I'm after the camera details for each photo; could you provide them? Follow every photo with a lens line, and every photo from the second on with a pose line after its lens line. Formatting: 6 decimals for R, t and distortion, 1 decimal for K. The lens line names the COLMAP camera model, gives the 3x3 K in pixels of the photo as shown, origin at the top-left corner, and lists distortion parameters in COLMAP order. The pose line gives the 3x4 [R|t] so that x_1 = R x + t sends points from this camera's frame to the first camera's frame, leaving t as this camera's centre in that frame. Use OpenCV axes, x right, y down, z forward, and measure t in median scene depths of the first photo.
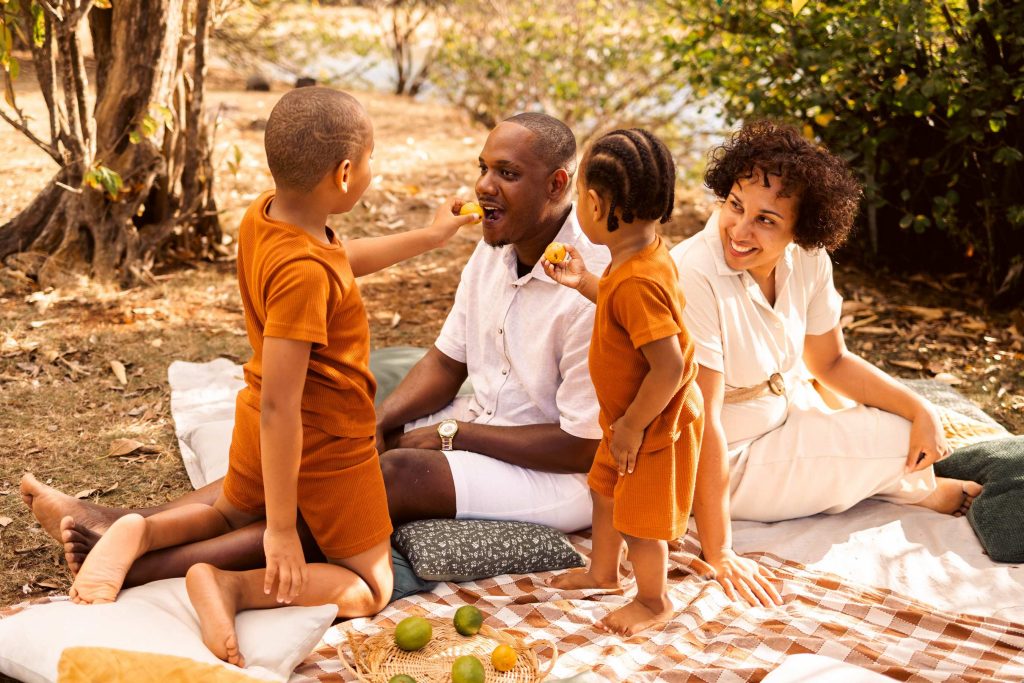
lens RADIAL K [[1230.9, 0, 480.6], [0, 1230.9, 331.4], [0, 0, 1]] dist [-0.001063, 0.000000]
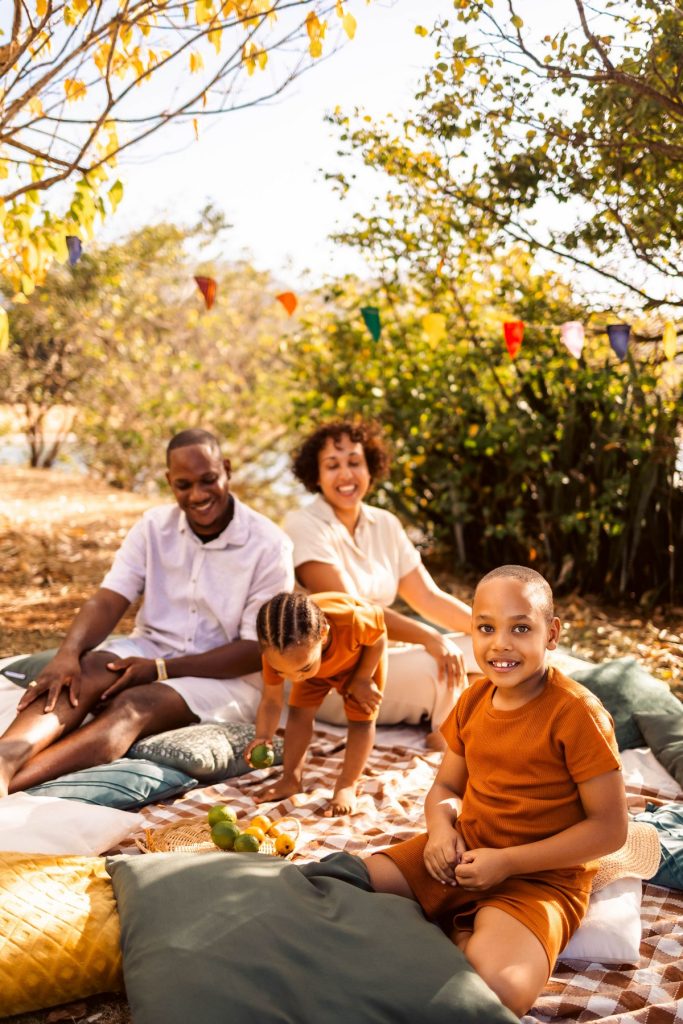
lens RADIAL K [[1065.3, 0, 349.3], [0, 1065.3, 517.2], [0, 0, 1]] dist [0.012644, 0.000000]
pose [[0.970655, -0.033324, 0.238158, -0.070217], [0.068493, 0.987643, -0.140962, 0.046580], [-0.230518, 0.153137, 0.960943, -0.064099]]
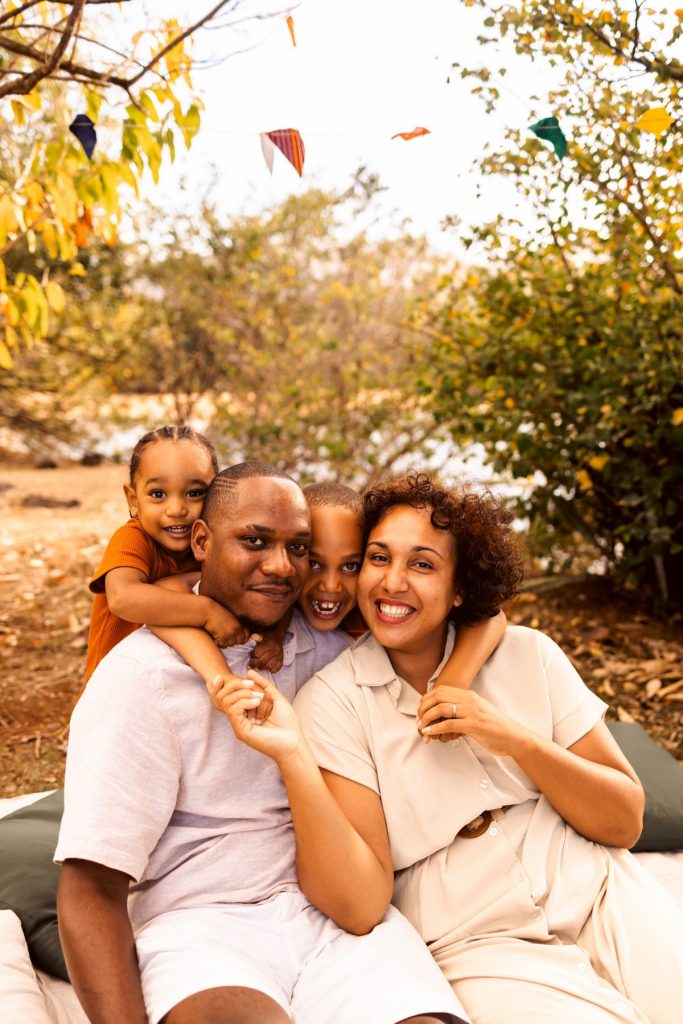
lens RADIAL K [[1065.3, 0, 351.1], [0, 1065.3, 542.9], [0, 0, 1]] dist [0.012644, 0.000000]
pose [[0.995635, -0.063537, 0.068367, 0.038400], [0.070793, 0.991458, -0.109546, -0.040730], [-0.060823, 0.113907, 0.991628, 0.249344]]
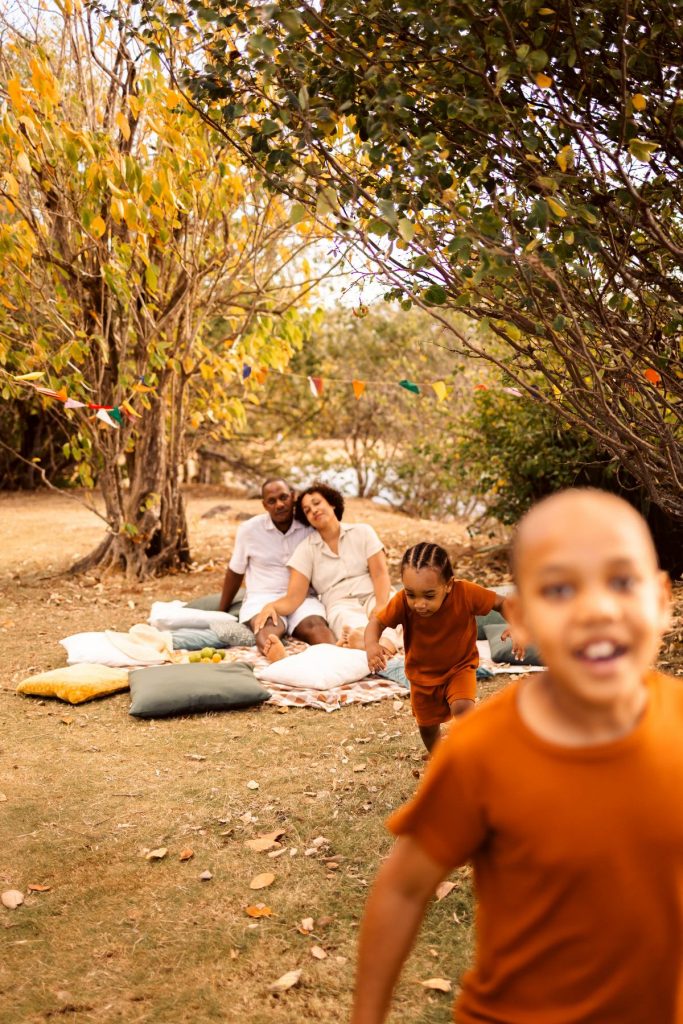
lens RADIAL K [[1065.3, 0, 338.1], [0, 1065.3, 518.0], [0, 0, 1]] dist [0.012644, 0.000000]
pose [[0.987986, -0.059645, -0.142573, 0.288971], [0.033188, 0.982885, -0.181206, 0.185407], [0.150941, 0.174297, 0.973056, -0.681879]]
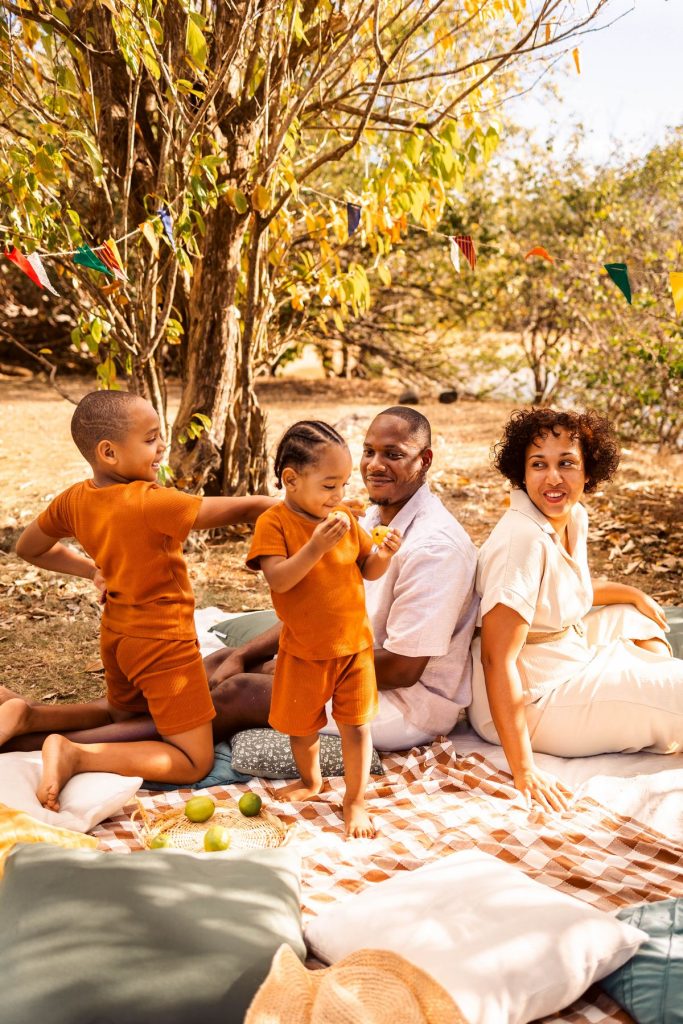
lens RADIAL K [[1065.3, 0, 350.7], [0, 1065.3, 504.3], [0, 0, 1]] dist [0.012644, 0.000000]
pose [[0.957759, 0.007235, -0.287480, 0.199598], [-0.035510, 0.995008, -0.093262, 0.011293], [0.285370, 0.099531, 0.953235, -0.031661]]
